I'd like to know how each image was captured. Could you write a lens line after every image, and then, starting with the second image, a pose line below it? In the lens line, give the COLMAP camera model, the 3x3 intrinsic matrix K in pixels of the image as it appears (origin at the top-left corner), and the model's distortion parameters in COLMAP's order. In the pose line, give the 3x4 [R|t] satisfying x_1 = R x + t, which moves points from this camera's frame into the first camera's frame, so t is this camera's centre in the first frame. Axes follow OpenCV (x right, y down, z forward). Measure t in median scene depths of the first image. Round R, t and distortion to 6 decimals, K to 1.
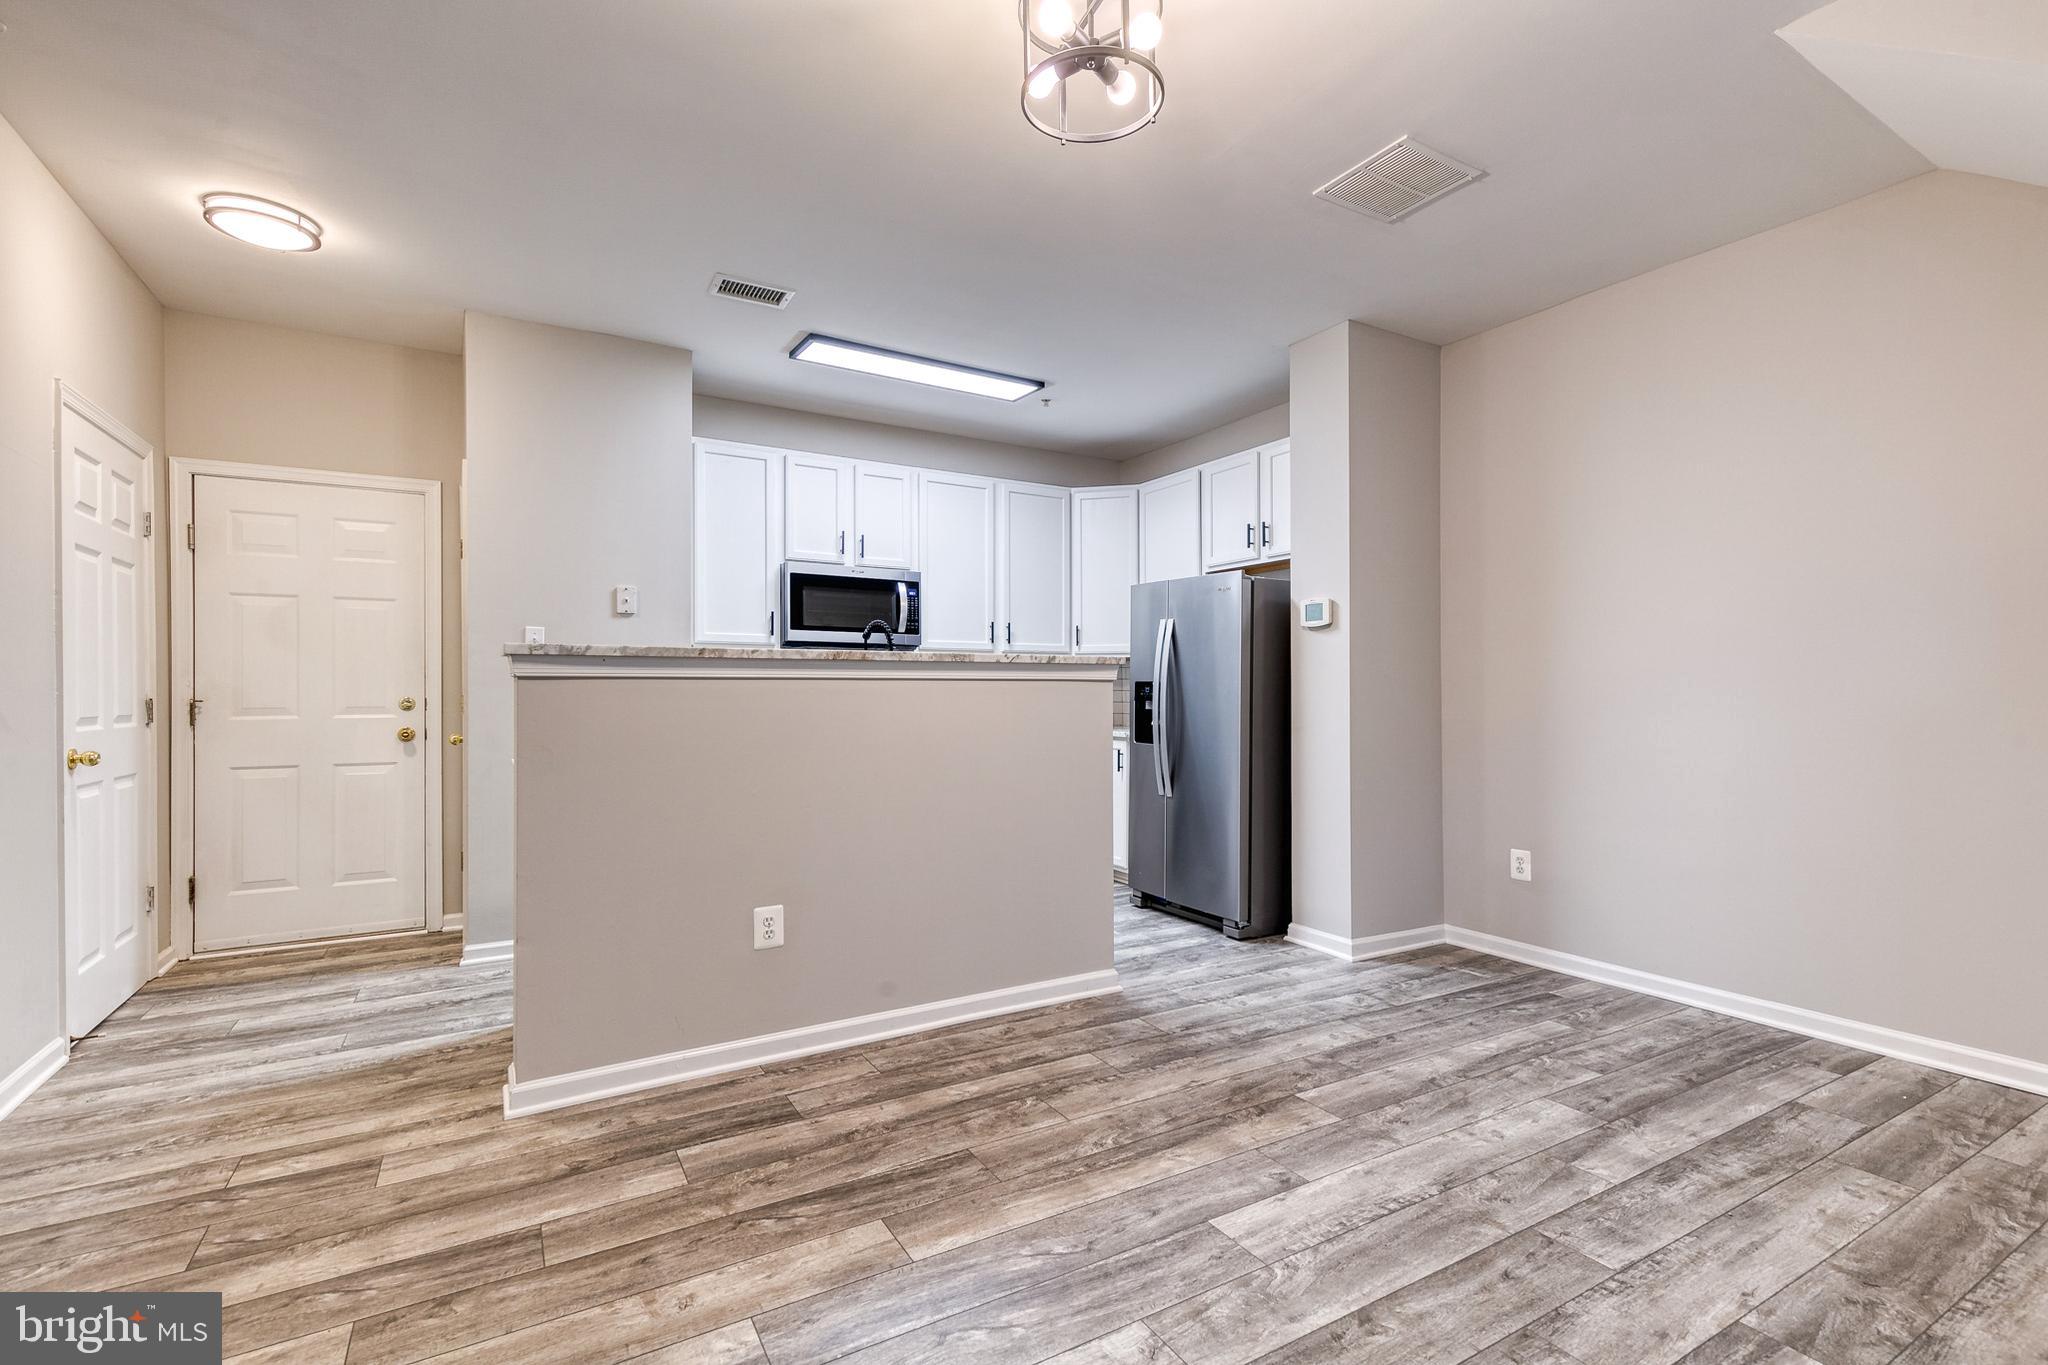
lens RADIAL K [[934.8, 0, 1047.6], [0, 934.8, 691.0], [0, 0, 1]] dist [0.014171, -0.001367]
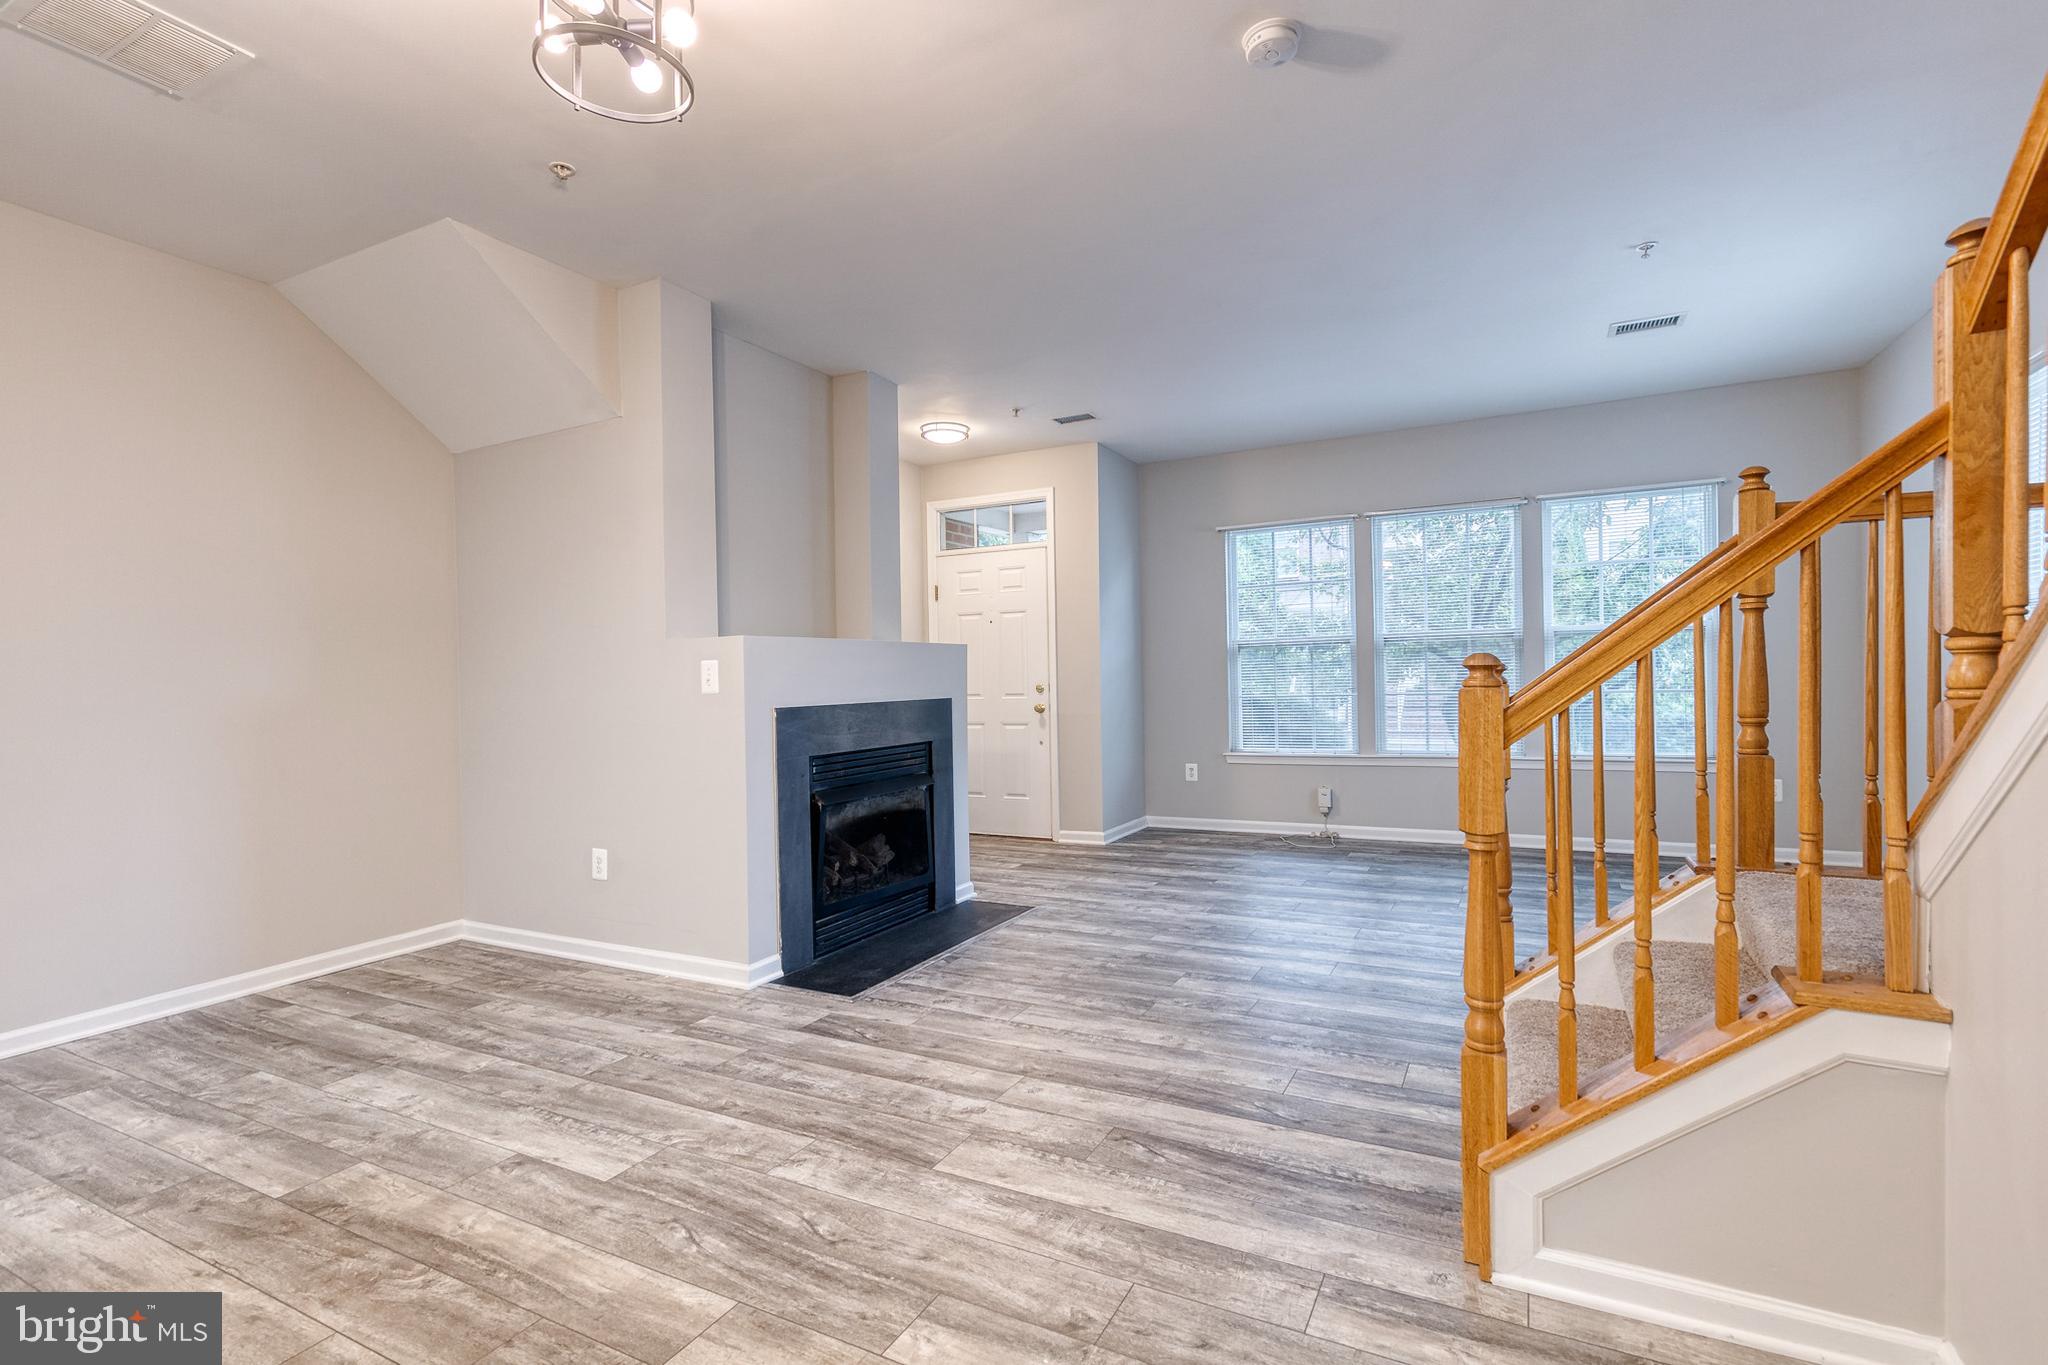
lens RADIAL K [[942.5, 0, 1033.8], [0, 942.5, 677.1], [0, 0, 1]] dist [0.014364, -0.004980]
pose [[-0.523823, 0.016065, 0.851676, -0.498581], [0.019856, 0.999781, -0.006647, 0.004093], [-0.851596, 0.013429, -0.524027, 0.563298]]
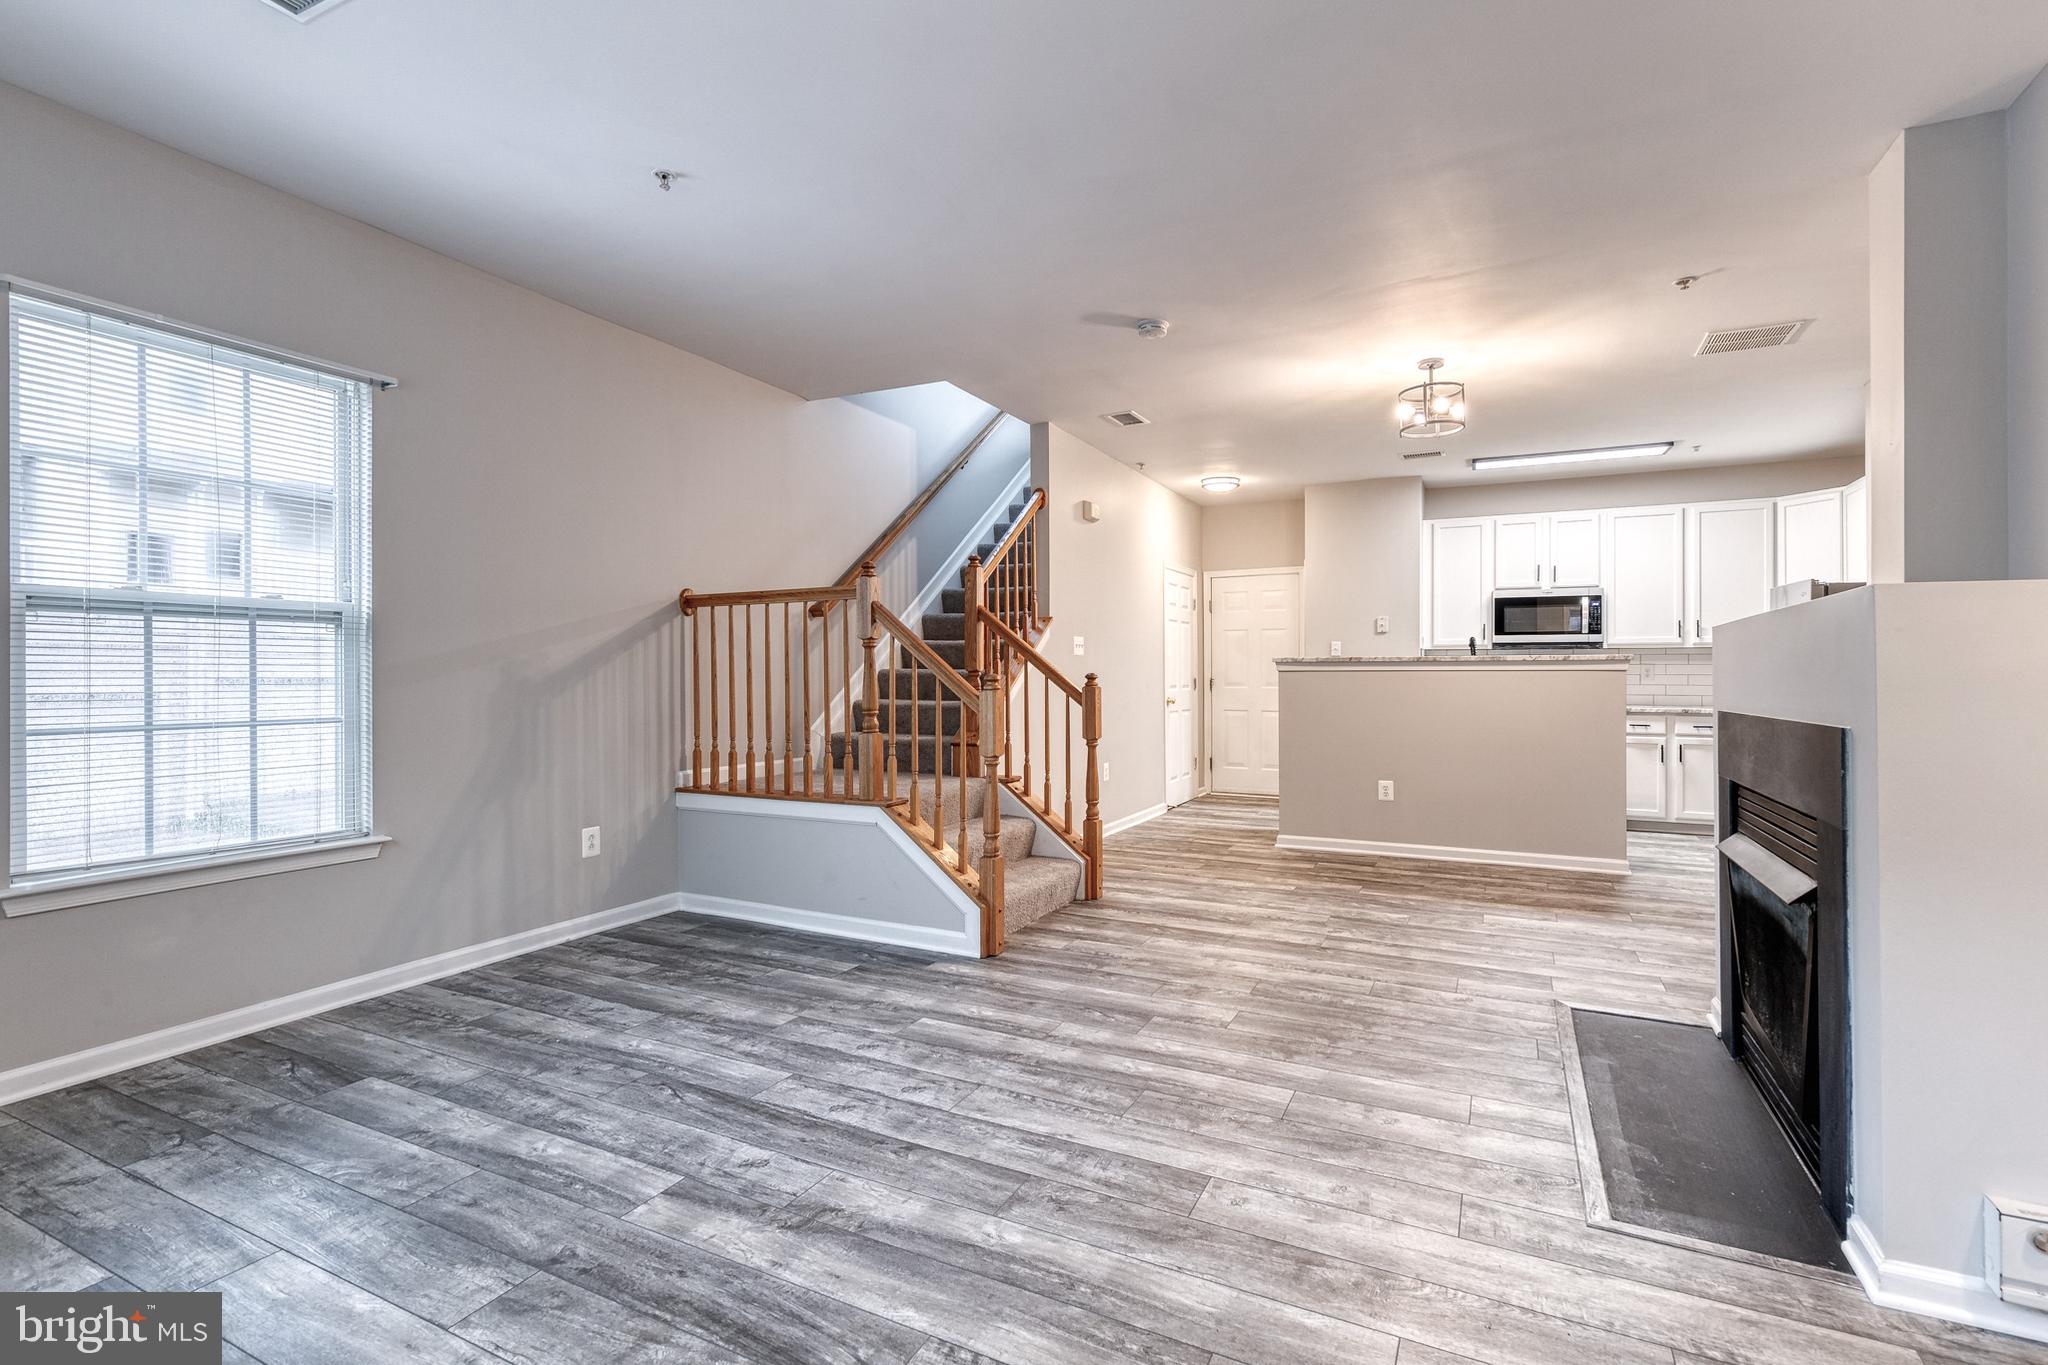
lens RADIAL K [[942.5, 0, 1033.8], [0, 942.5, 677.1], [0, 0, 1]] dist [0.014364, -0.004980]
pose [[0.541331, 0.004858, -0.840795, 0.732161], [0.000031, 0.999983, 0.005798, -0.007630], [0.840809, -0.003165, 0.541322, -0.553140]]
